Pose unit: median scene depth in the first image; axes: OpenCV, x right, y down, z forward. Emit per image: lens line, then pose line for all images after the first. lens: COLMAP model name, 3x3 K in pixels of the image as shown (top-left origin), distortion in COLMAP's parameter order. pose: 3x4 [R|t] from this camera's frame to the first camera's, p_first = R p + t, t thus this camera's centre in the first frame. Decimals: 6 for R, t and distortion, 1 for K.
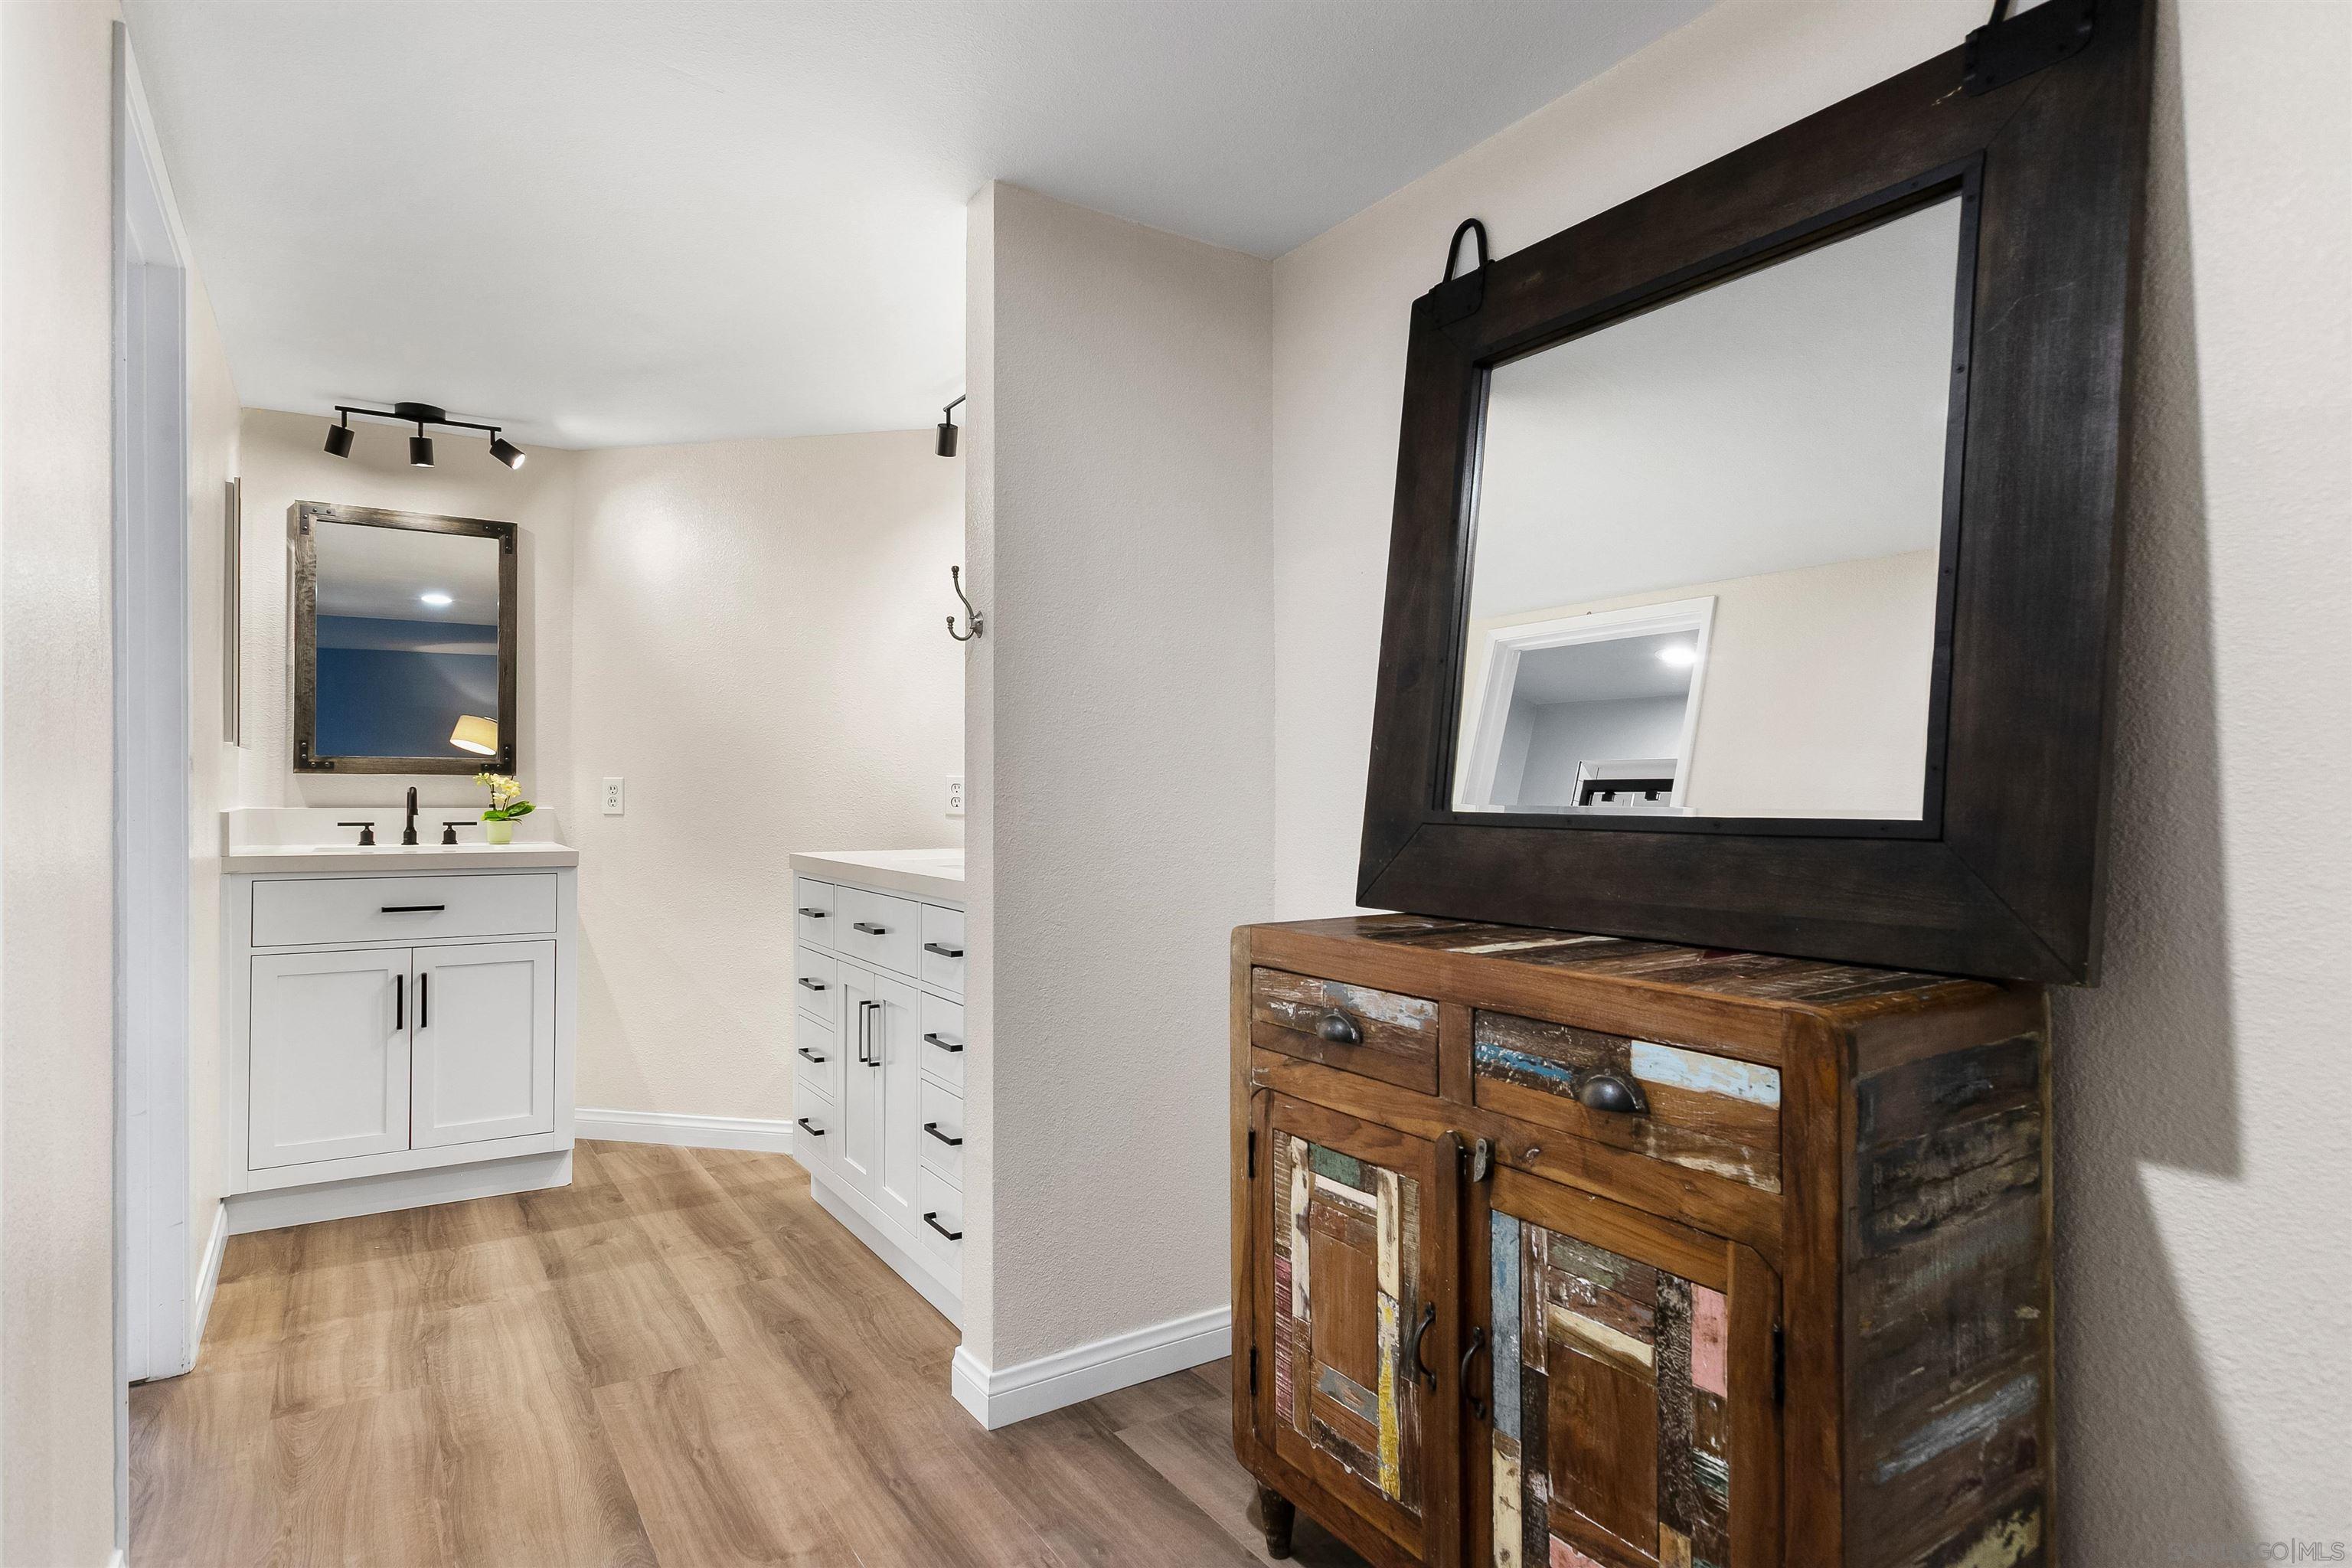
lens RADIAL K [[1282.8, 0, 1185.6], [0, 1282.8, 785.2], [0, 0, 1]] dist [-0.011649, 0.000601]
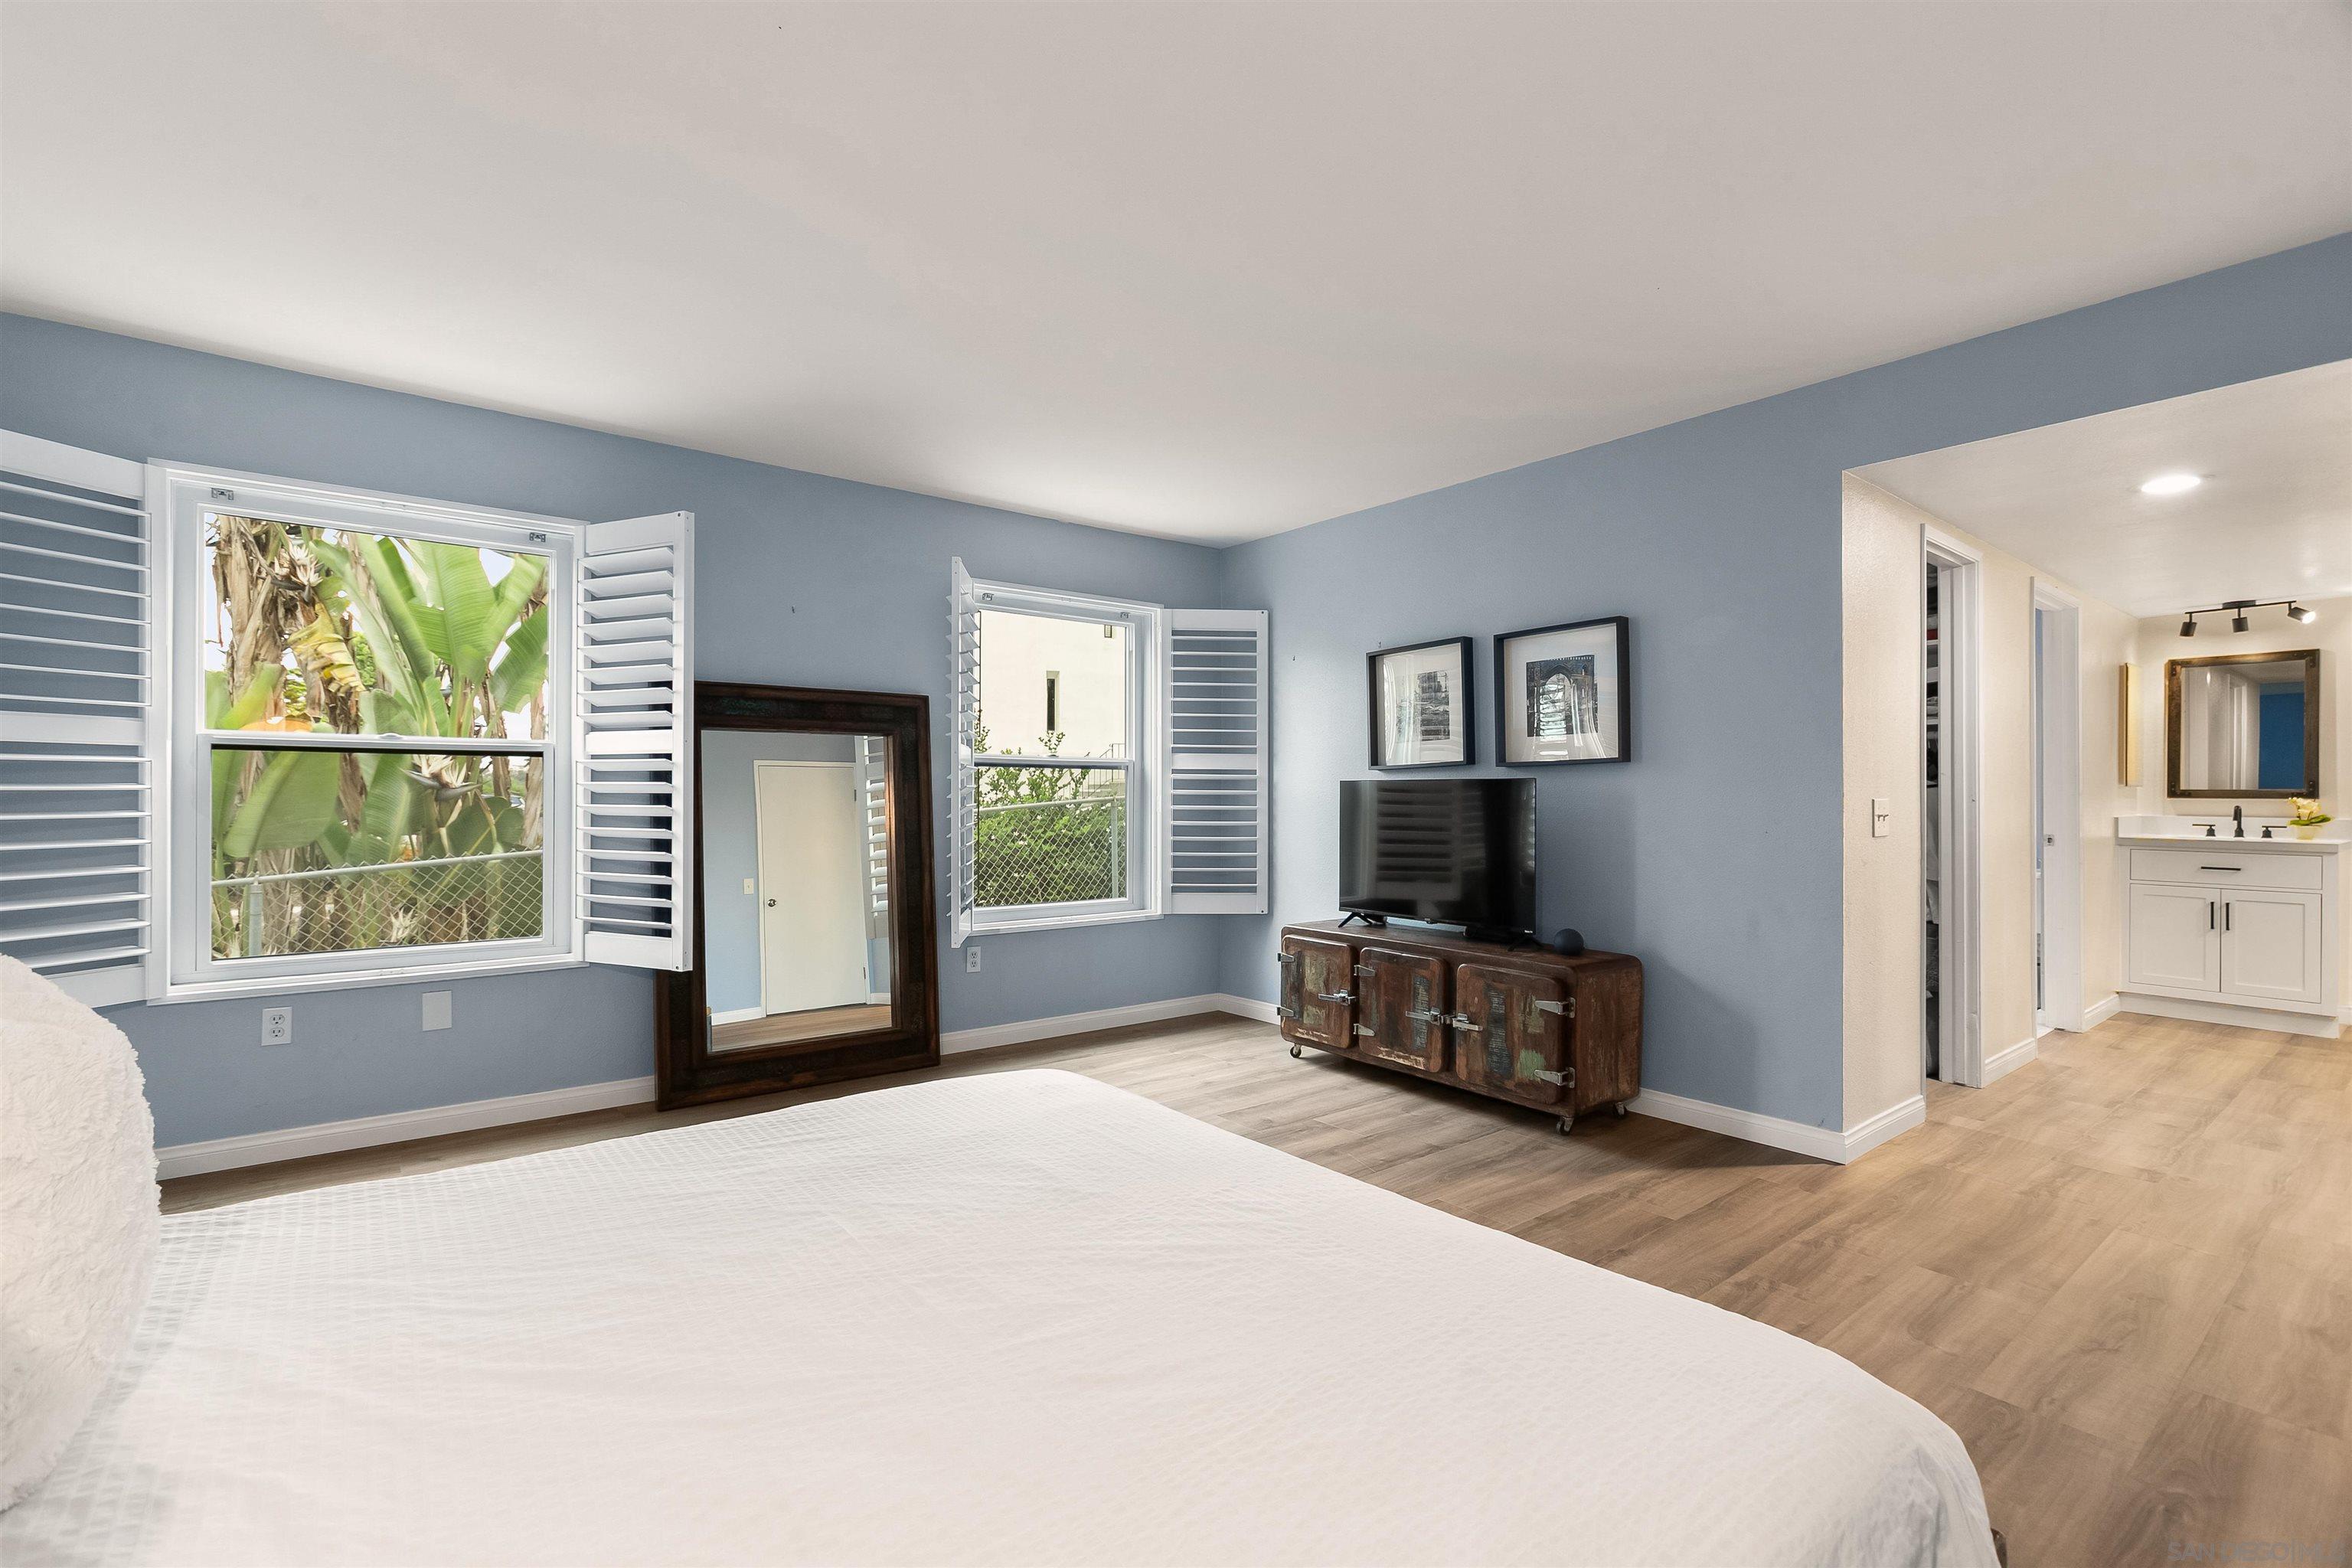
lens RADIAL K [[1033.0, 0, 1176.6], [0, 1033.0, 796.9], [0, 0, 1]] dist [-0.000528, -0.000033]
pose [[0.088624, 0.002065, -0.996063, 0.734834], [0.000746, 0.999997, 0.002139, -0.015357], [0.996065, -0.000933, 0.088622, -0.649769]]
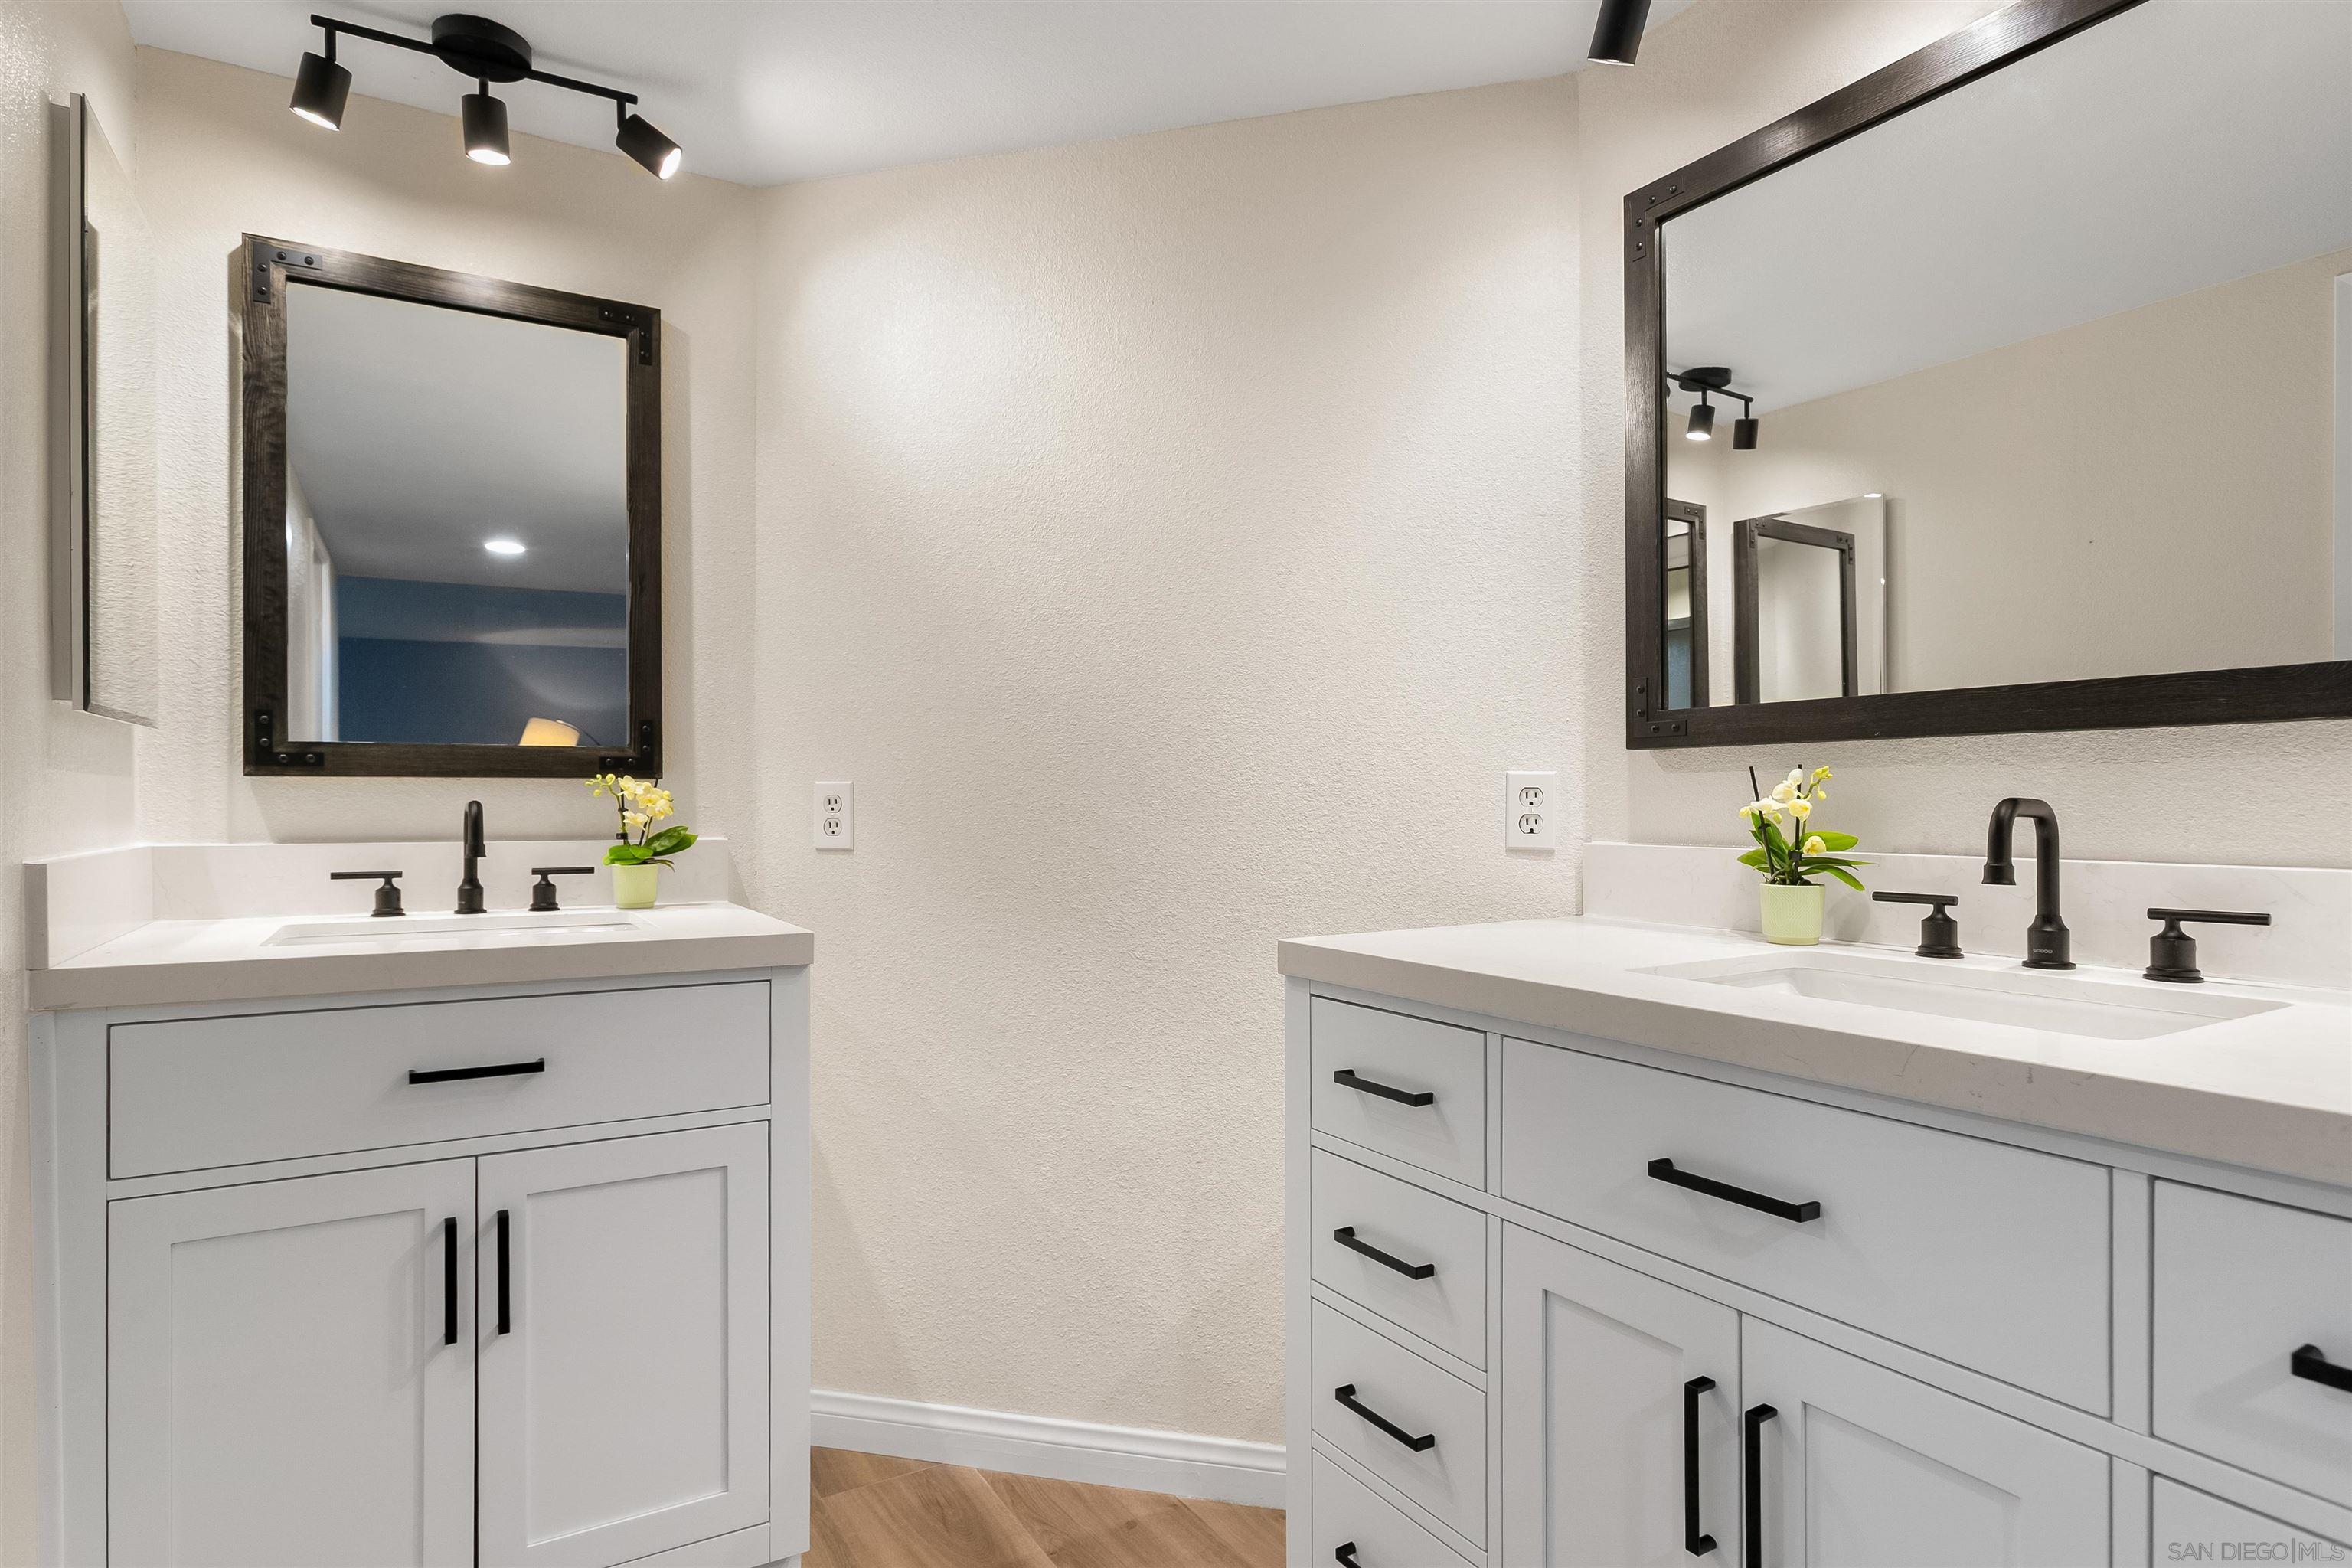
lens RADIAL K [[1282.8, 0, 1169.7], [0, 1282.8, 803.7], [0, 0, 1]] dist [-0.011649, 0.000601]
pose [[0.998723, -0.006472, -0.050097, -0.300273], [0.006787, 0.999958, 0.006127, 0.001012], [0.050055, -0.006459, 0.998726, 0.500701]]
